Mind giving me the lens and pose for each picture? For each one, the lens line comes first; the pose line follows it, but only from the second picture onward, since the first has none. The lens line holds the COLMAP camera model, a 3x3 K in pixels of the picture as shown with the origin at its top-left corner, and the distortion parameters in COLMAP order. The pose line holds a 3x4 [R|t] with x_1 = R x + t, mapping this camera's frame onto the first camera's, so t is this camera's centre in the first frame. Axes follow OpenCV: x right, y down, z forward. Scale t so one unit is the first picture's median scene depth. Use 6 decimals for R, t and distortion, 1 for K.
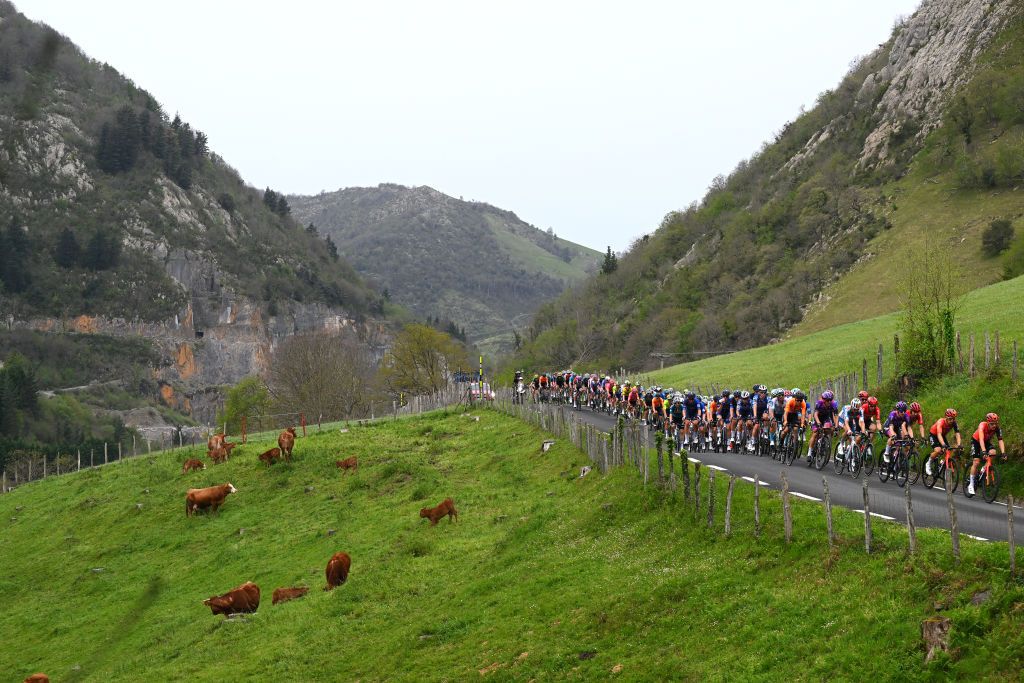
lens RADIAL K [[2618.4, 0, 513.1], [0, 2618.4, 342.9], [0, 0, 1]] dist [0.202485, 0.000000]
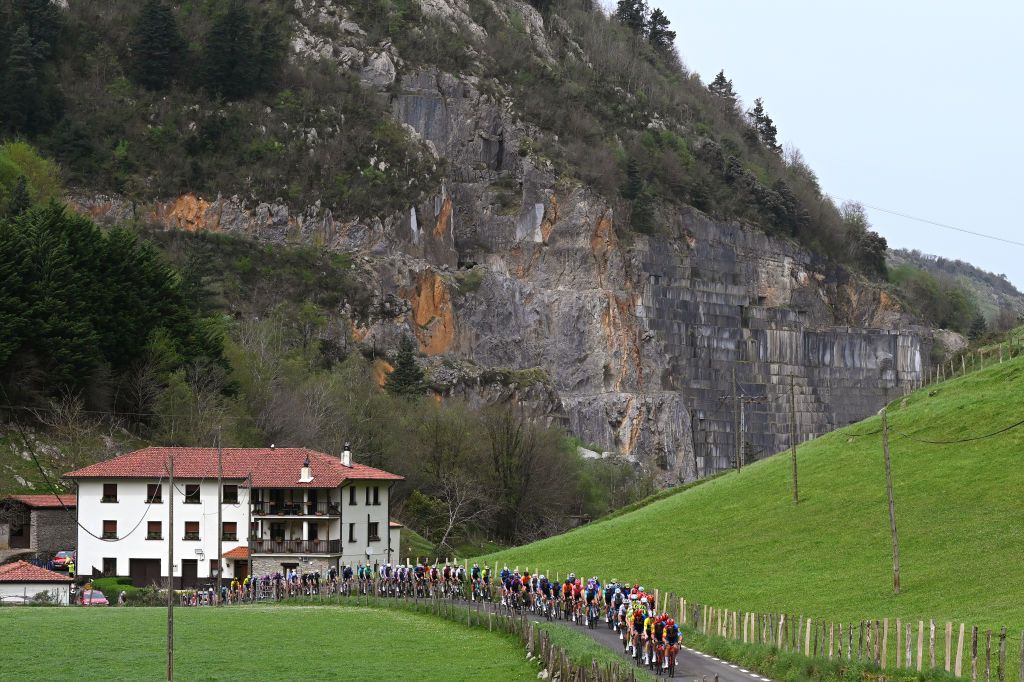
lens RADIAL K [[3872.2, 0, 510.9], [0, 3872.2, 340.1], [0, 0, 1]] dist [0.139675, 0.000000]
pose [[0.994173, 0.011579, -0.107175, -0.048356], [-0.017829, 0.998184, -0.057536, 0.044525], [0.106314, 0.059111, 0.992574, 0.405723]]
